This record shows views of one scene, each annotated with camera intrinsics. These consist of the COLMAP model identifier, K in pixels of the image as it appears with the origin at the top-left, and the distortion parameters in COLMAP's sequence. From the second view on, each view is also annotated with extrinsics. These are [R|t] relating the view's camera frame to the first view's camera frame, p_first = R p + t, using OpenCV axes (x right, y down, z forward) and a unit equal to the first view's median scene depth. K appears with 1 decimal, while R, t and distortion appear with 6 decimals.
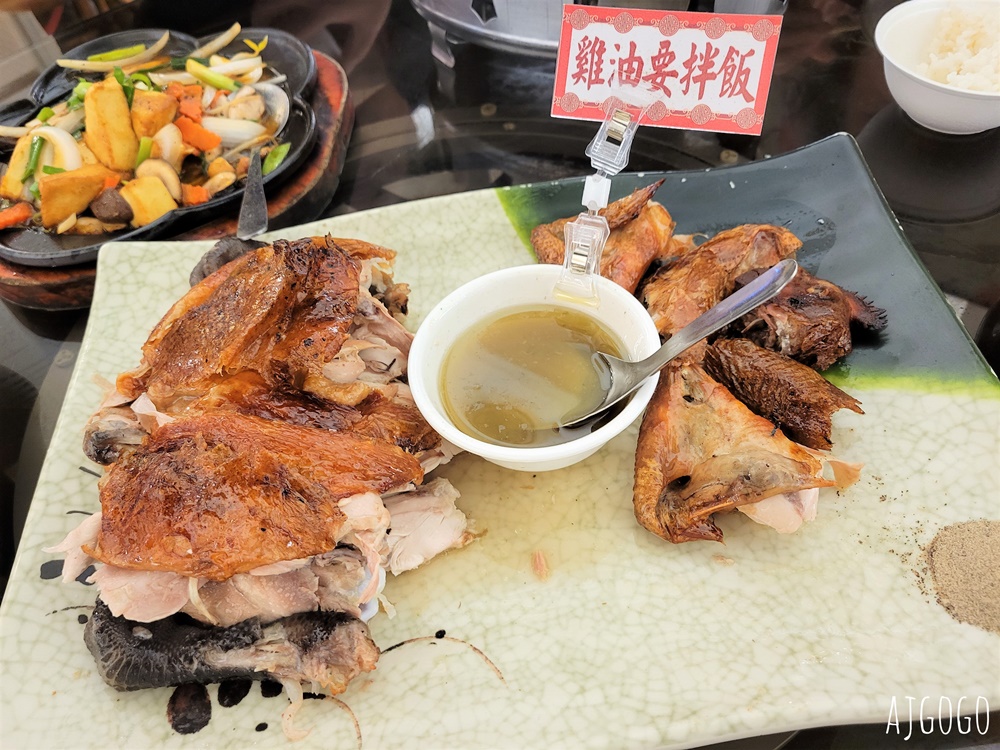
lens RADIAL K [[761.8, 0, 498.0], [0, 761.8, 370.5], [0, 0, 1]] dist [0.008410, -0.002392]
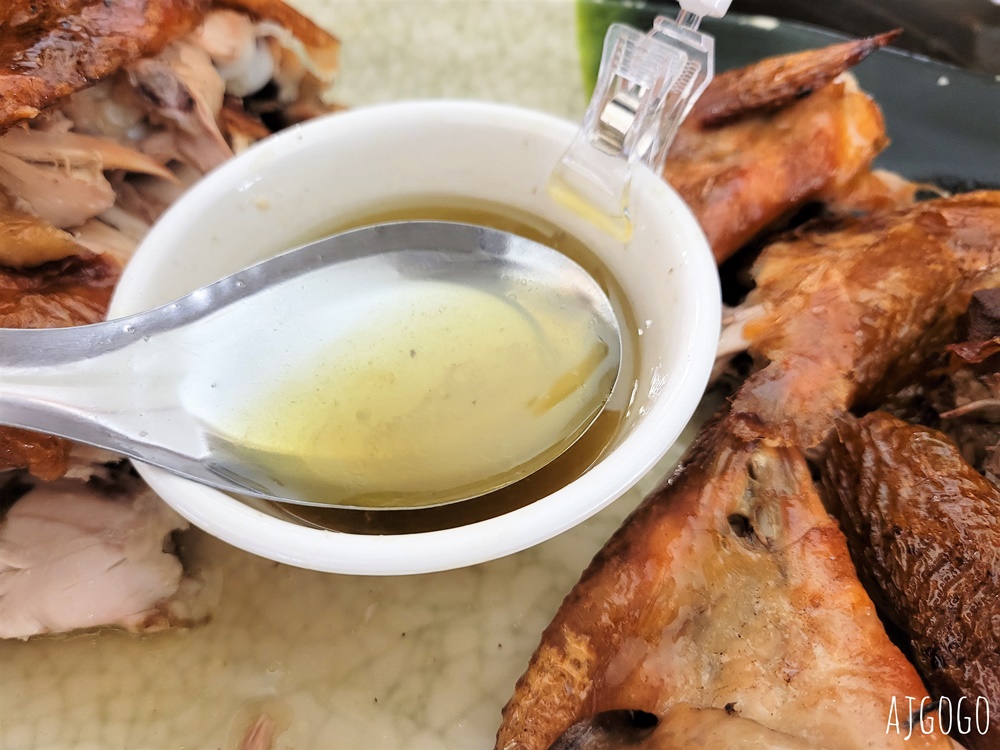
lens RADIAL K [[790.0, 0, 500.0], [0, 790.0, 375.0], [0, 0, 1]] dist [-0.018673, -0.001679]
pose [[0.918734, 0.350352, -0.182155, 0.200440], [-0.335352, 0.935821, 0.108522, -0.043715], [0.208485, -0.038617, 0.977263, 0.631982]]
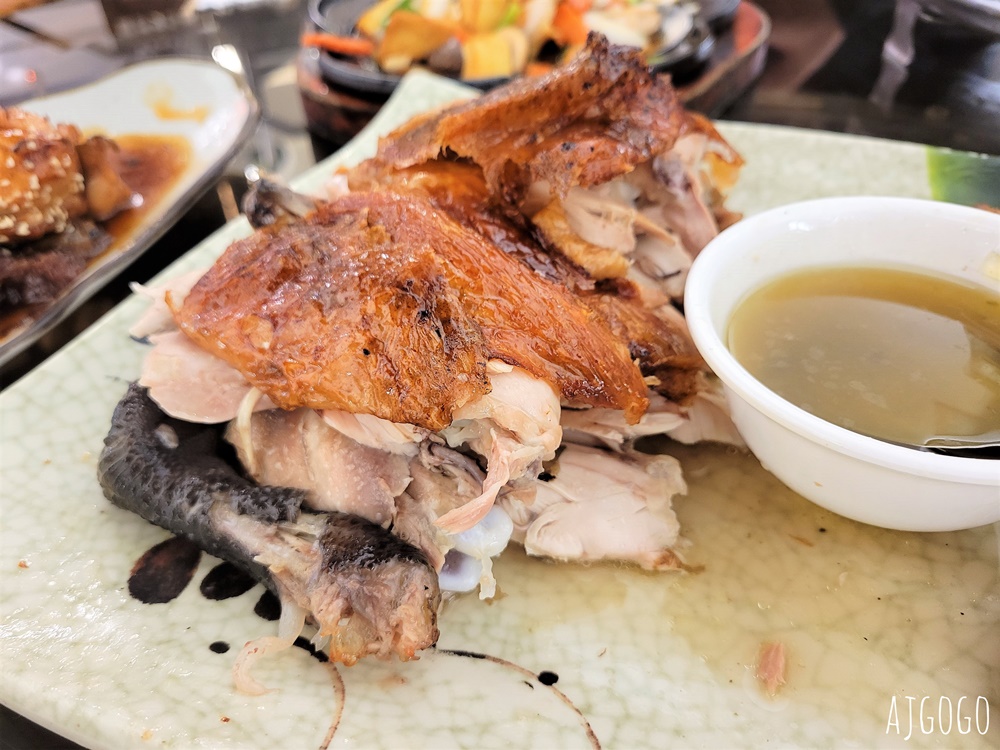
lens RADIAL K [[790.0, 0, 500.0], [0, 790.0, 375.0], [0, 0, 1]] dist [-0.018673, -0.001679]
pose [[0.842351, 0.390796, -0.371110, 0.020722], [-0.437622, 0.897887, -0.047805, 0.192146], [0.314533, 0.202675, 0.927358, 0.418631]]
